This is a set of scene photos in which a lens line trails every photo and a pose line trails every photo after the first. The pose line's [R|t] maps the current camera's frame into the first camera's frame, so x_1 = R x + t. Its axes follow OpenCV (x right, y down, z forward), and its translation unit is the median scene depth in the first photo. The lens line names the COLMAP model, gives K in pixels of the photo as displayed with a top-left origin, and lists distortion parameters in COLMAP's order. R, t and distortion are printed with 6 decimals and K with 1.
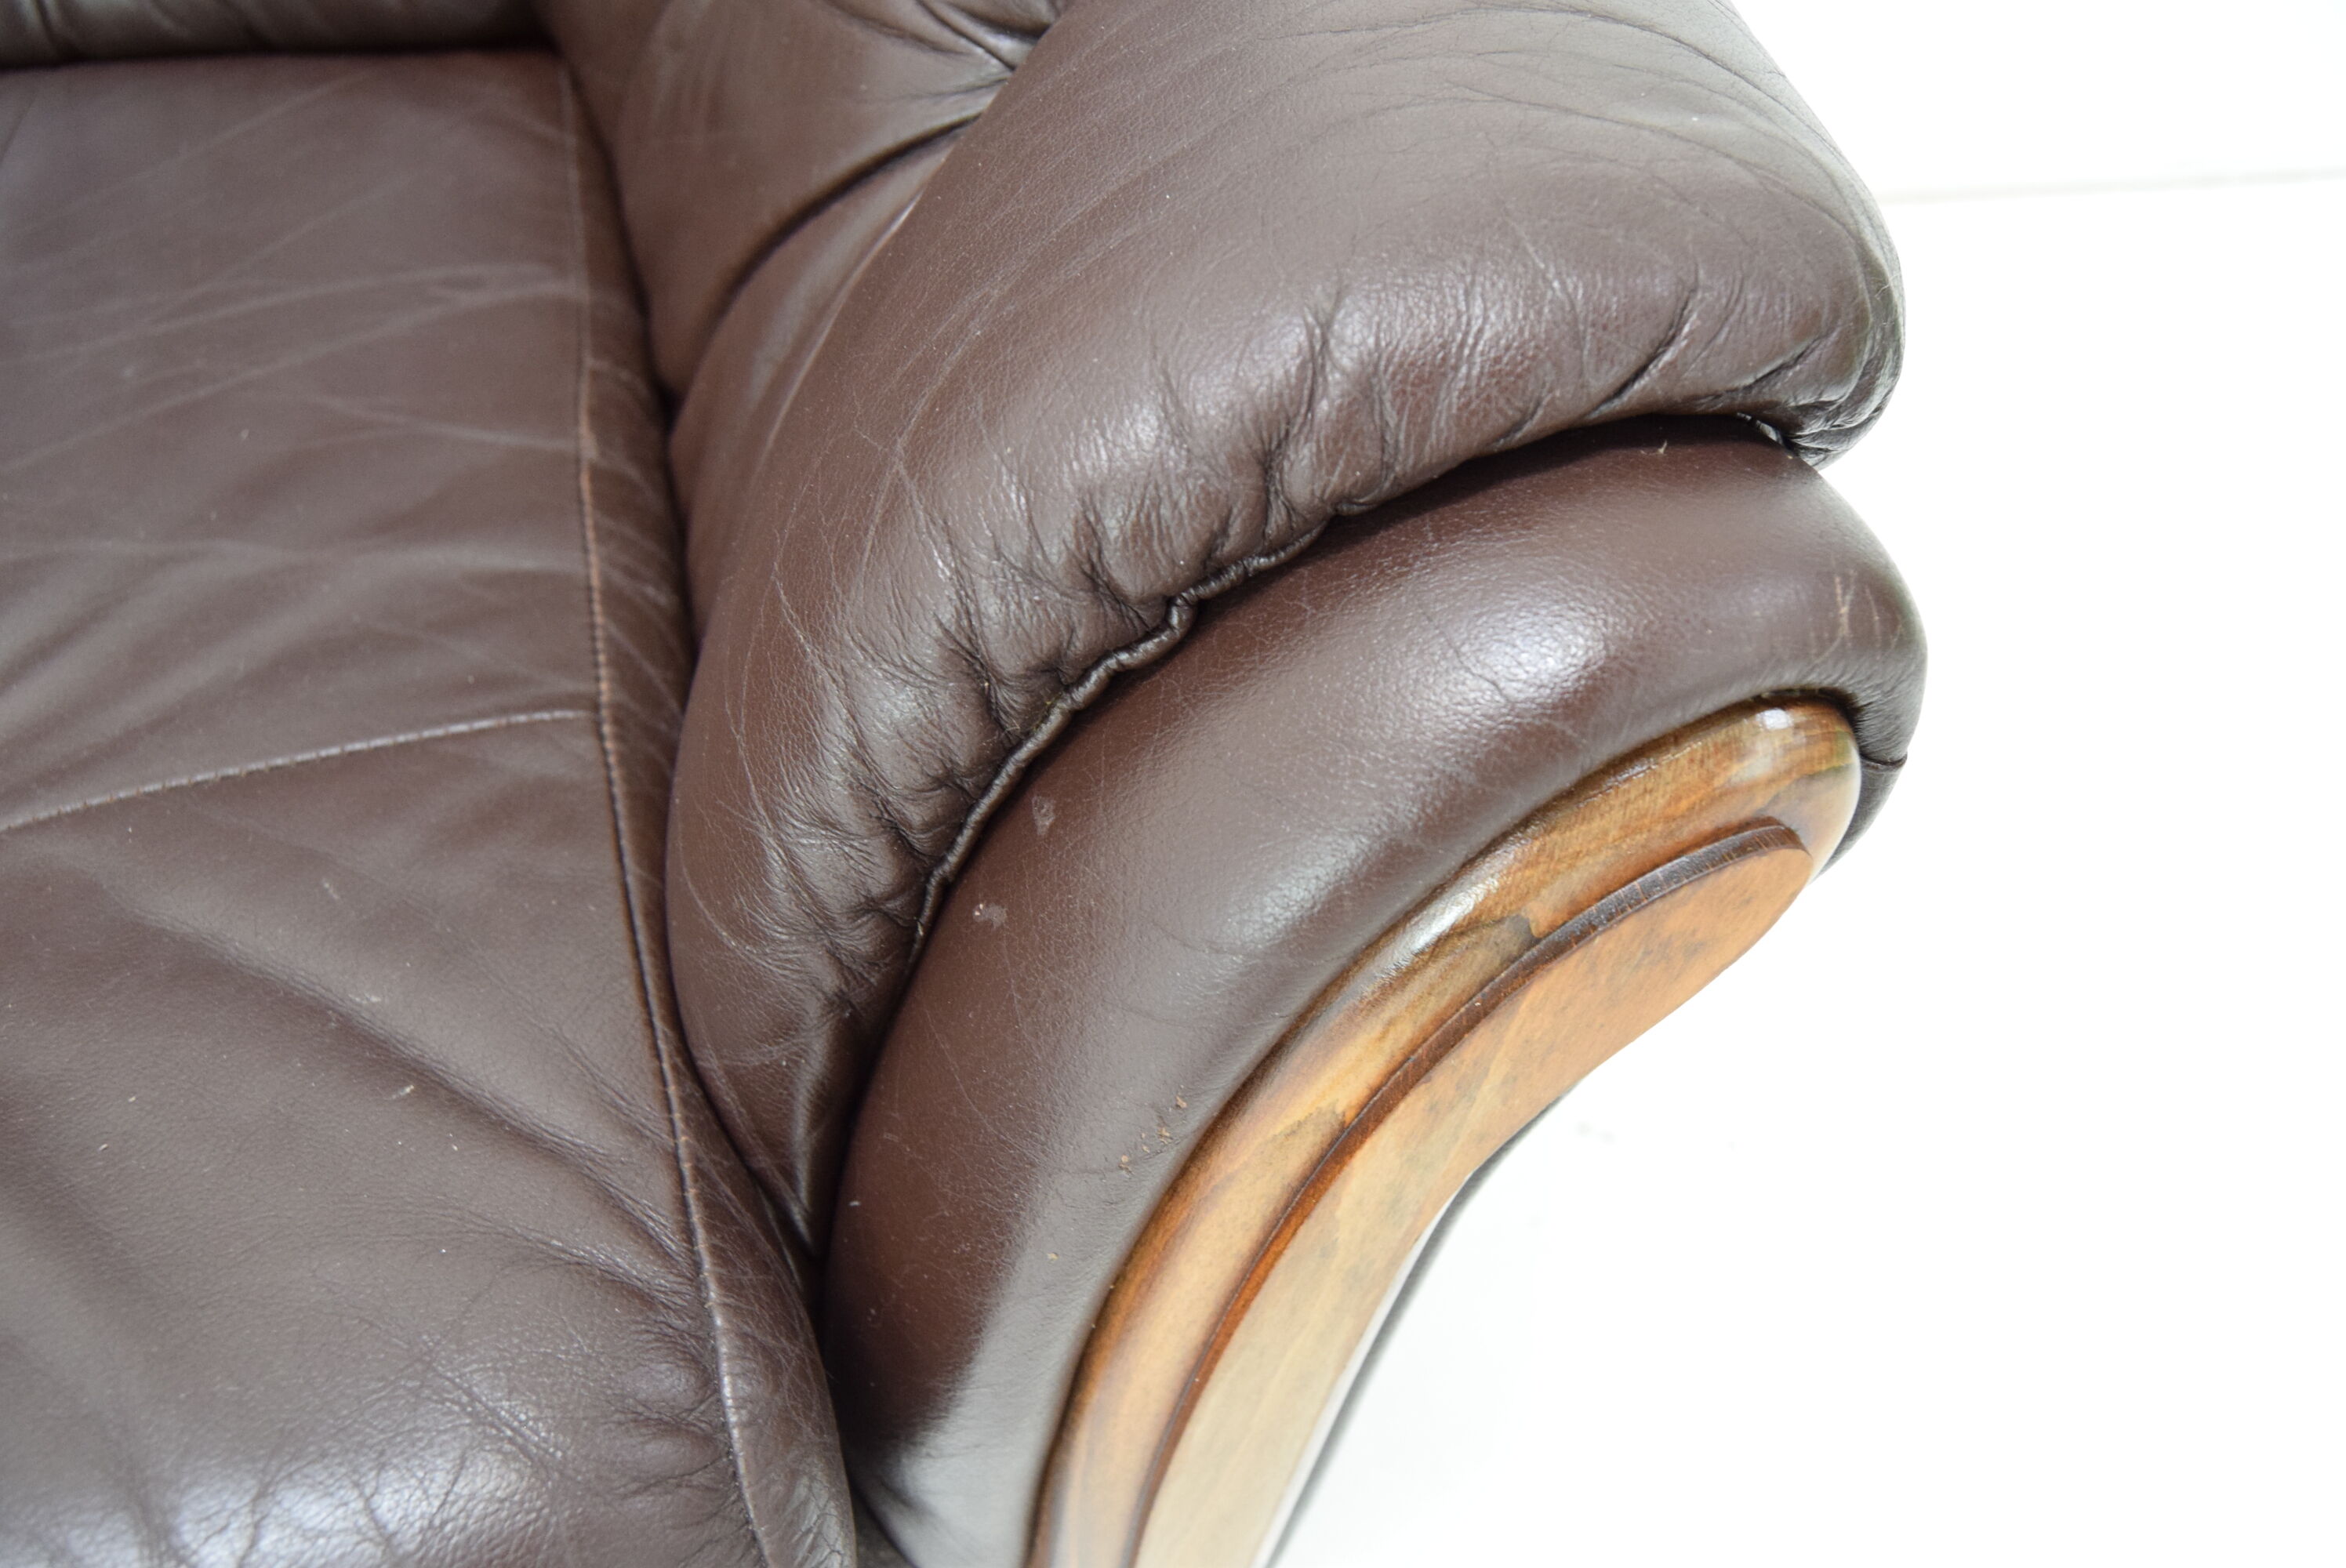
lens RADIAL K [[1877.6, 0, 1167.1], [0, 1877.6, 785.2], [0, 0, 1]] dist [-0.067171, -0.002663]
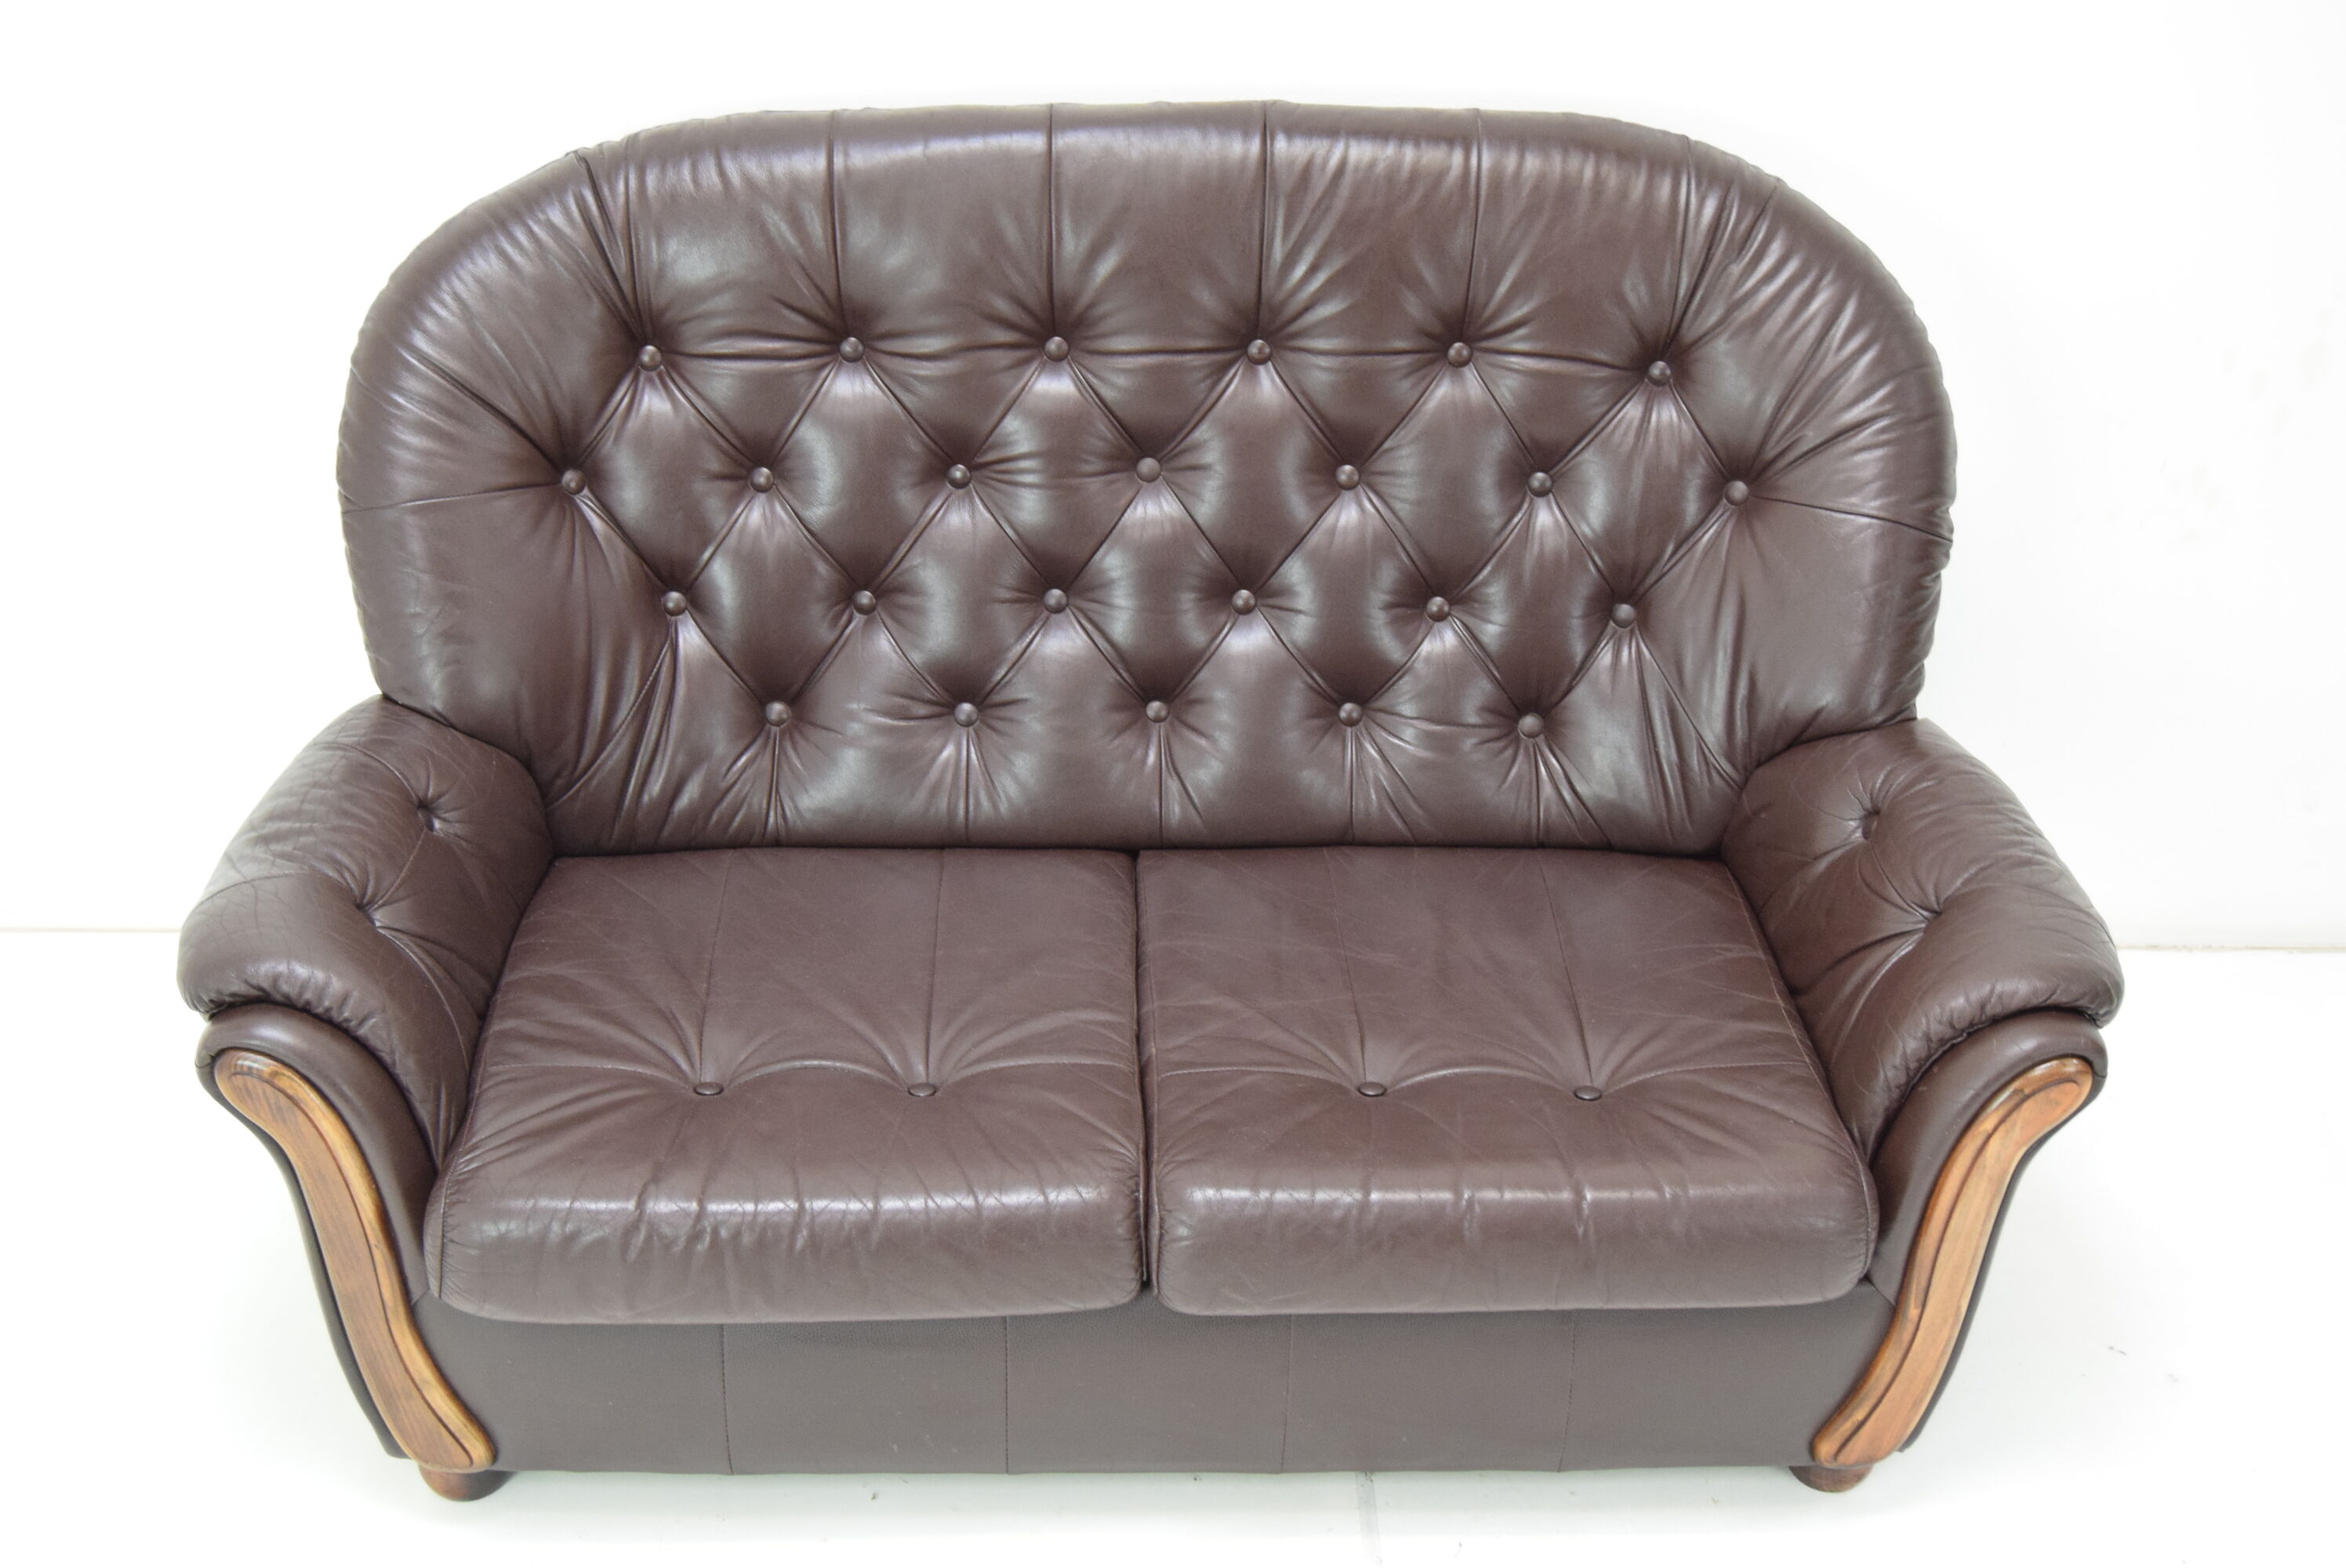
lens RADIAL K [[2743.5, 0, 1175.0], [0, 2743.5, 781.3], [0, 0, 1]] dist [-0.026081, 0.000000]
pose [[0.965857, 0.076189, -0.247619, -0.295890], [-0.147167, 0.947952, -0.282363, 1.790314], [0.213218, 0.309163, 0.926799, -7.085132]]
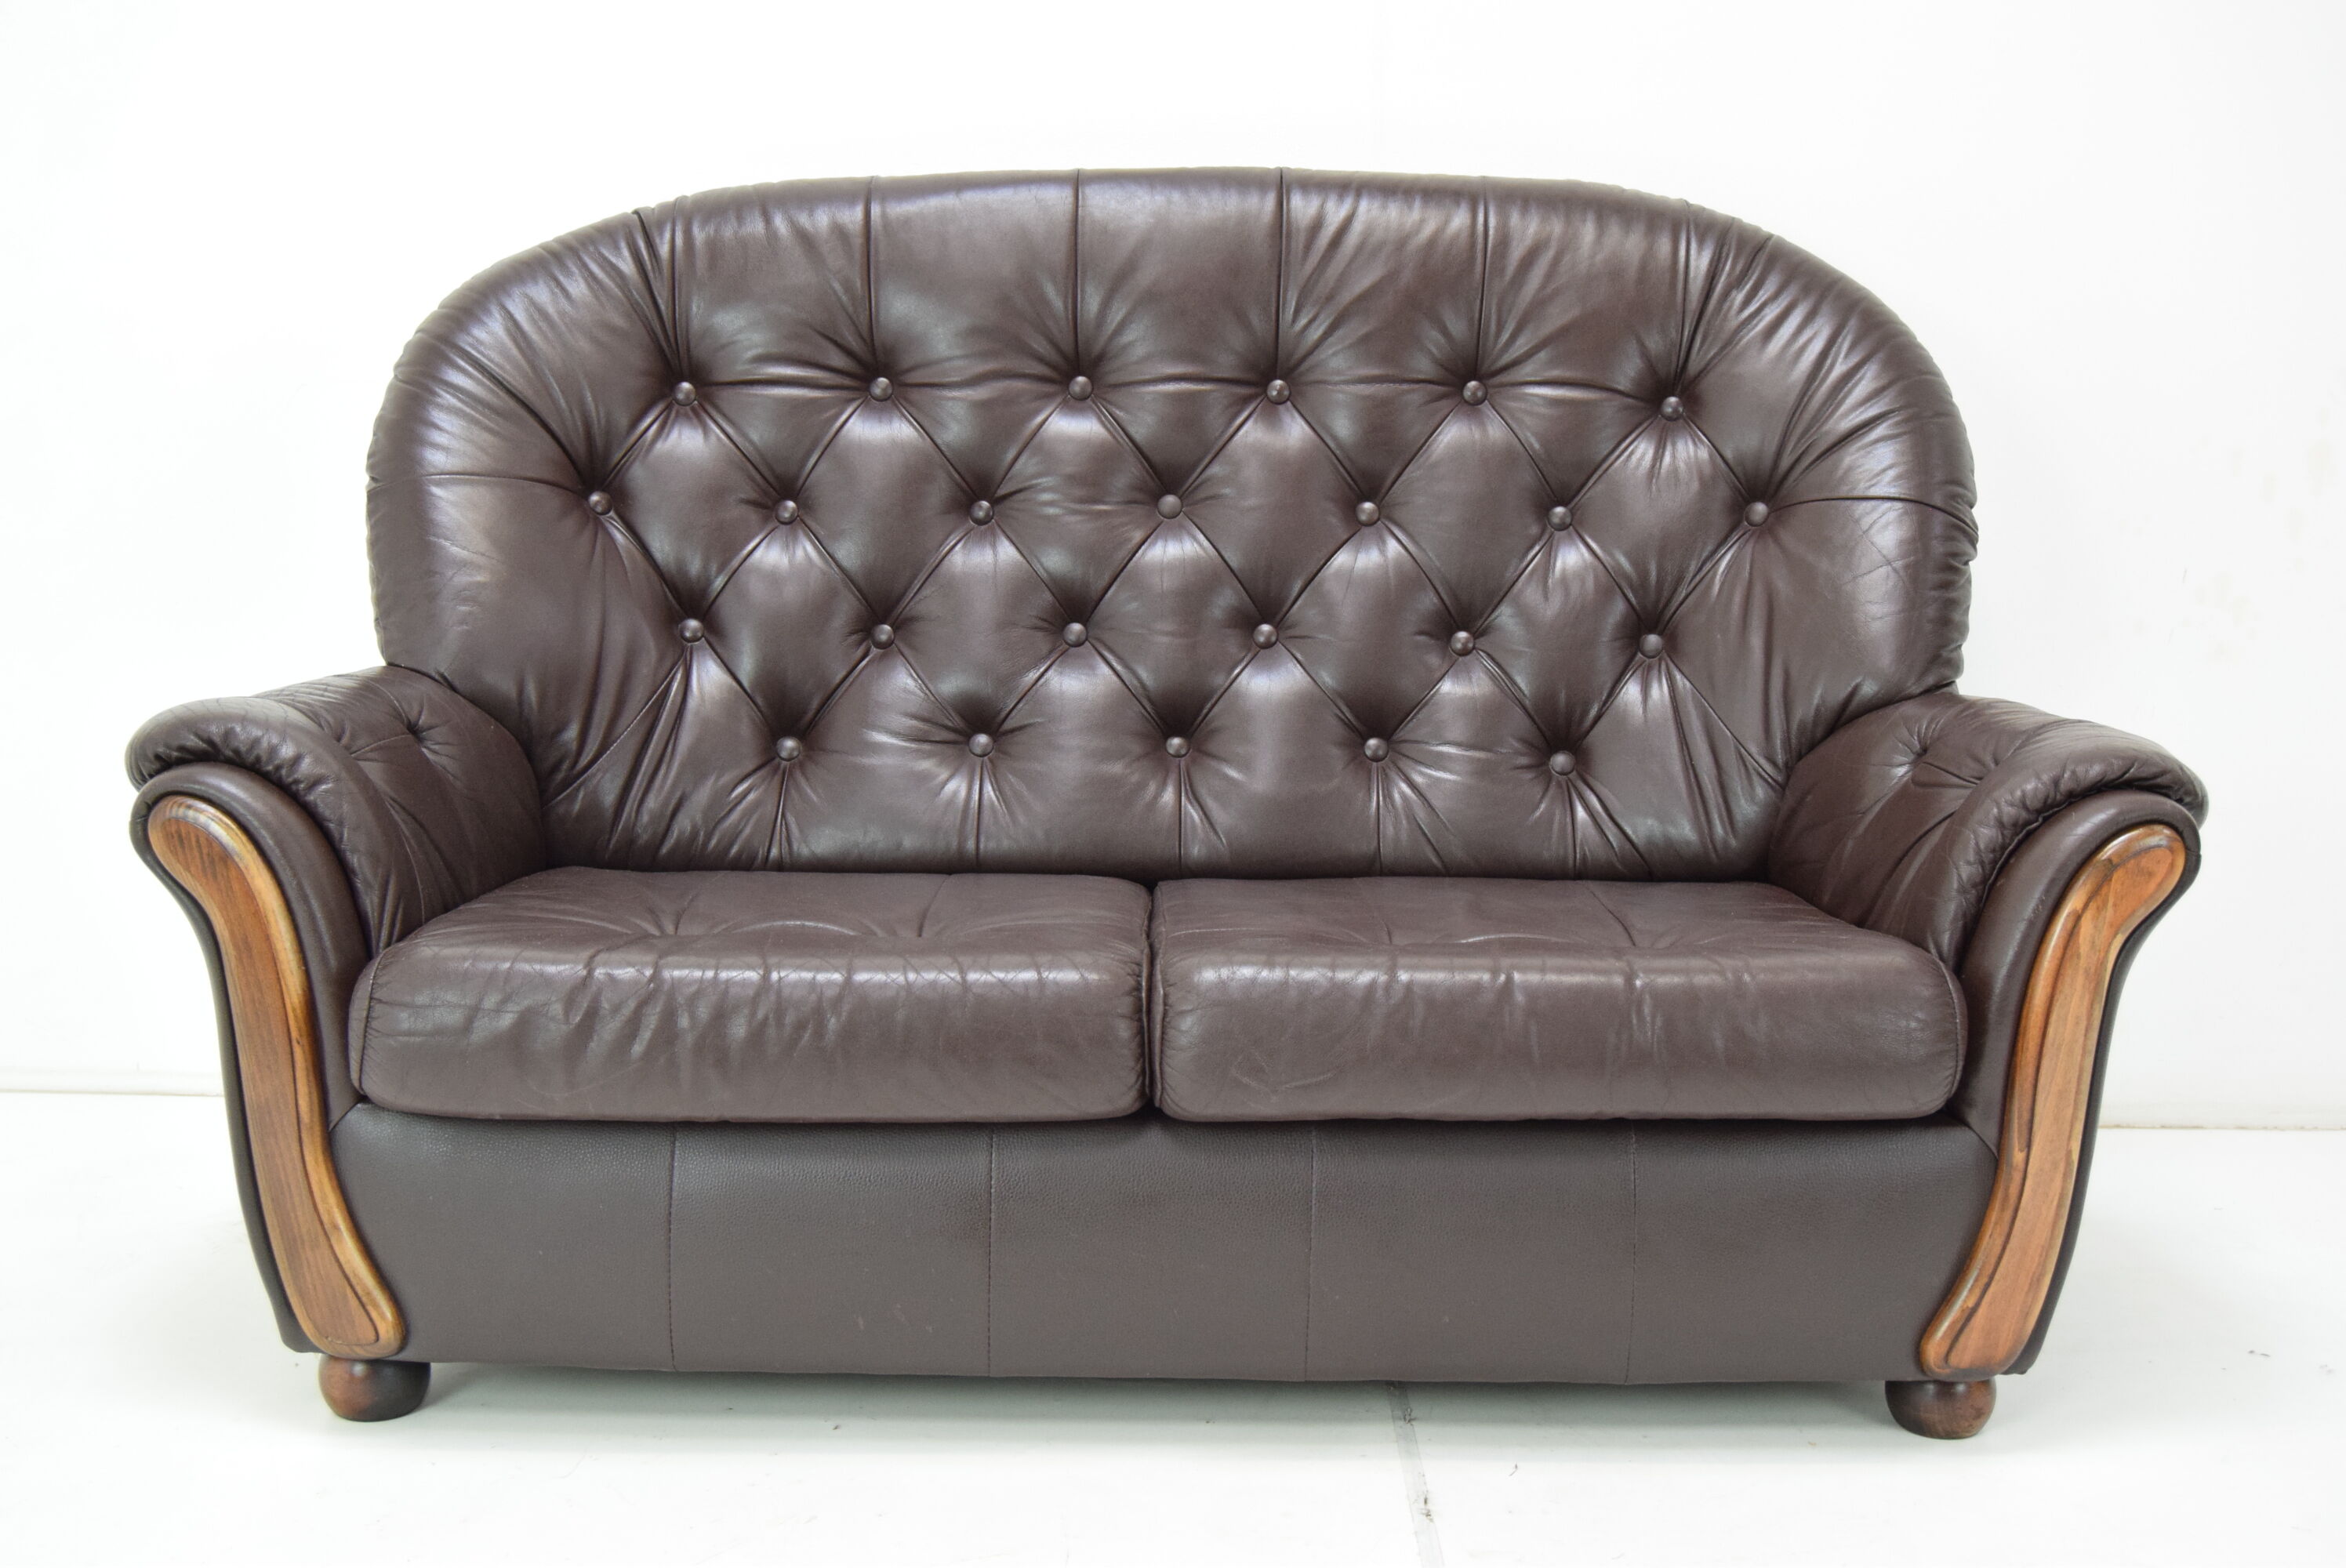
lens RADIAL K [[2603.3, 0, 1180.9], [0, 2603.3, 789.8], [0, 0, 1]] dist [-0.040244, 0.000000]
pose [[0.959824, -0.019887, -0.279899, -0.257111], [-0.159421, 0.782218, -0.602262, 4.369867], [0.230919, 0.622687, 0.747621, -4.774303]]
